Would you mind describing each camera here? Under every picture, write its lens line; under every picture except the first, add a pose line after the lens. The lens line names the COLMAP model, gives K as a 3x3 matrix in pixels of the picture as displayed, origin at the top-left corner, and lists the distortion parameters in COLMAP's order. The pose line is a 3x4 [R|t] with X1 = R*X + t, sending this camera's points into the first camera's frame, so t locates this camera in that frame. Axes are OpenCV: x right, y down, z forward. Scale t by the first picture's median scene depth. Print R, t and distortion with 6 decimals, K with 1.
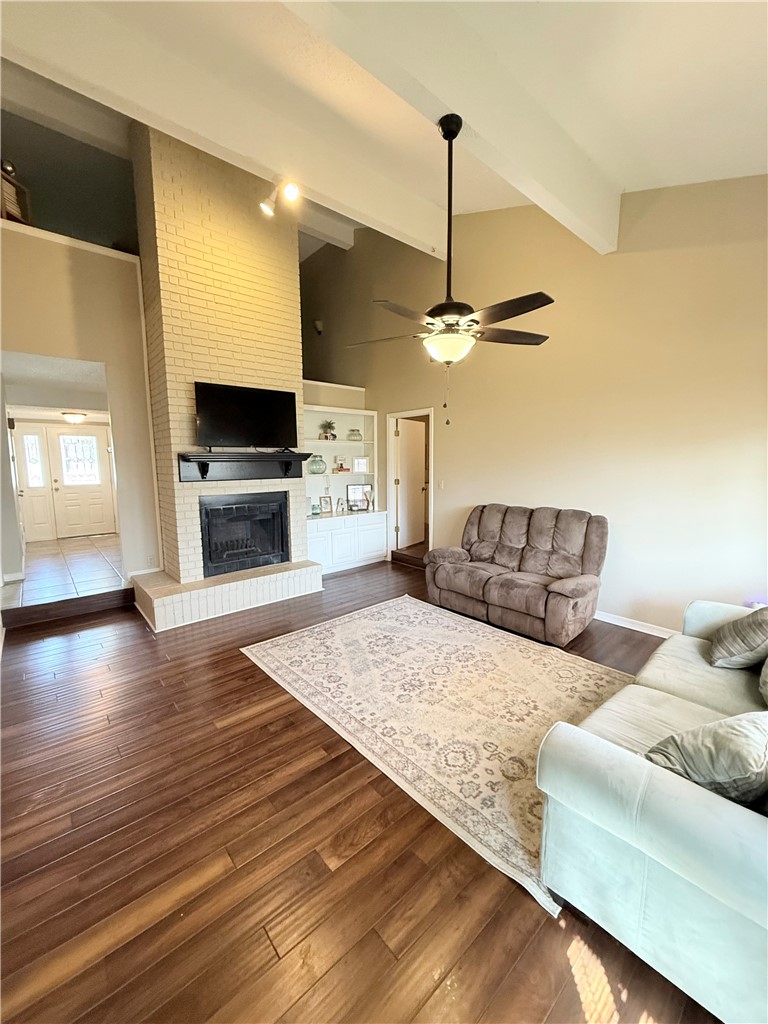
lens RADIAL K [[405.5, 0, 385.4], [0, 405.5, 506.9], [0, 0, 1]] dist [-0.000097, -0.000101]
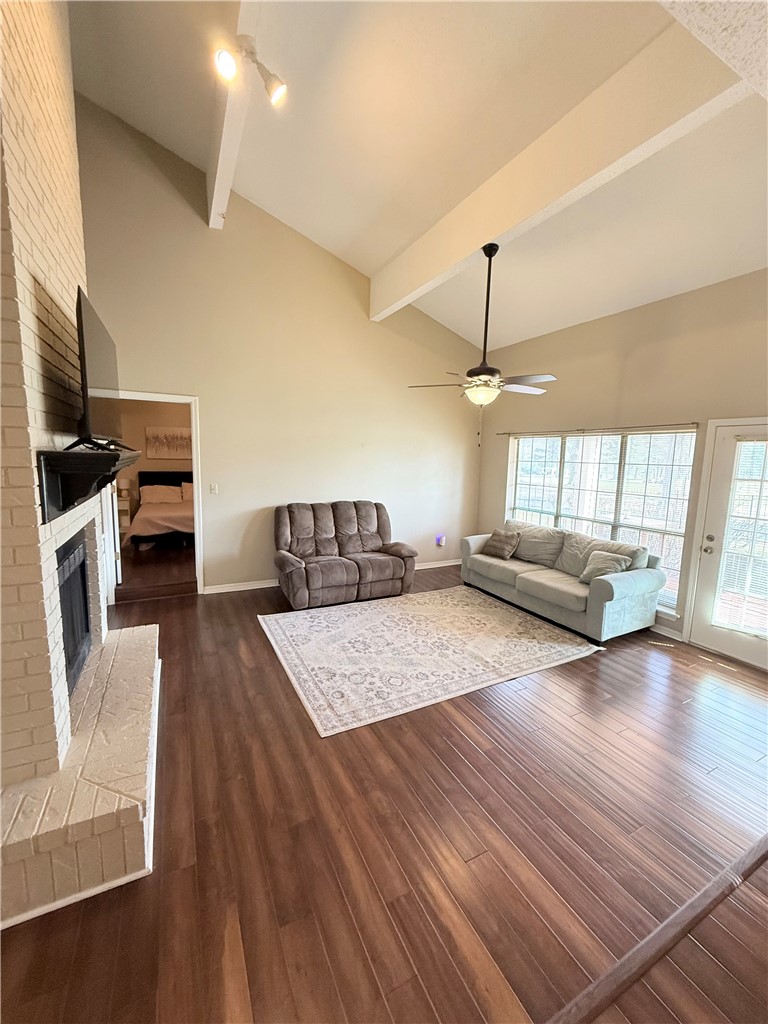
lens RADIAL K [[405.5, 0, 385.9], [0, 405.5, 509.9], [0, 0, 1]] dist [-0.000097, -0.000101]
pose [[0.237957, -0.115757, 0.964353, -1.015527], [0.077411, 0.991974, 0.099971, -0.111657], [-0.968186, 0.050863, 0.245008, 0.728096]]
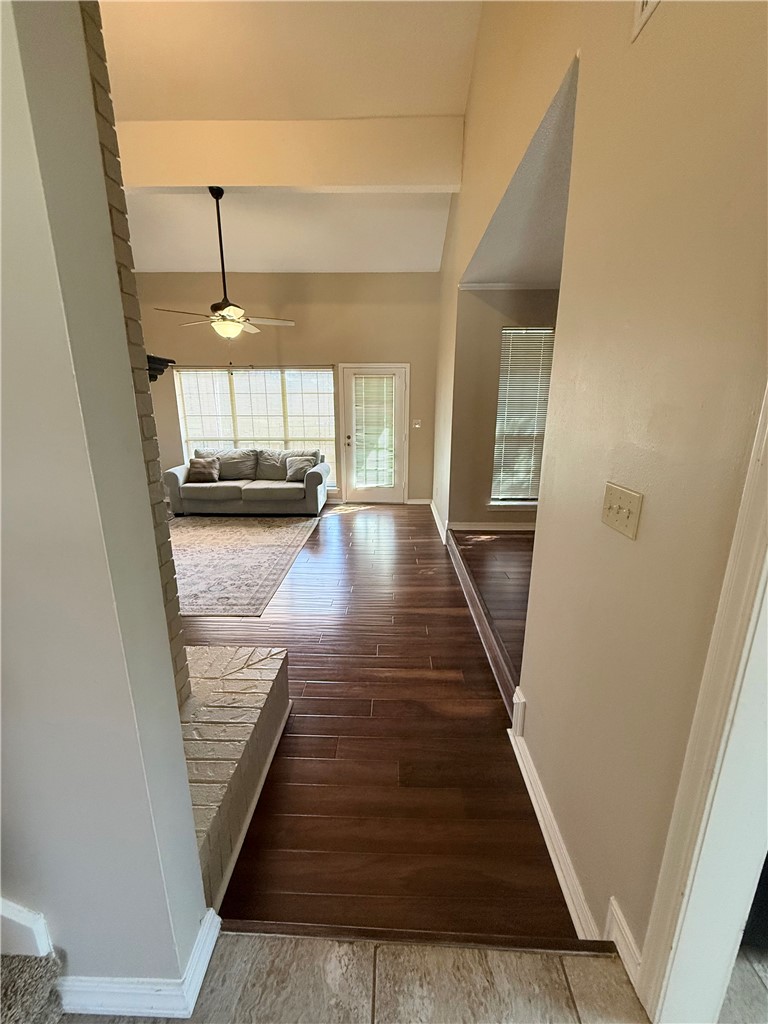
lens RADIAL K [[405.5, 0, 383.3], [0, 405.5, 509.6], [0, 0, 1]] dist [-0.000097, -0.000101]
pose [[-0.735741, -0.164340, 0.657021, -1.133199], [0.074345, 0.944653, 0.319538, -0.124432], [-0.673170, 0.283944, -0.682802, 1.409675]]
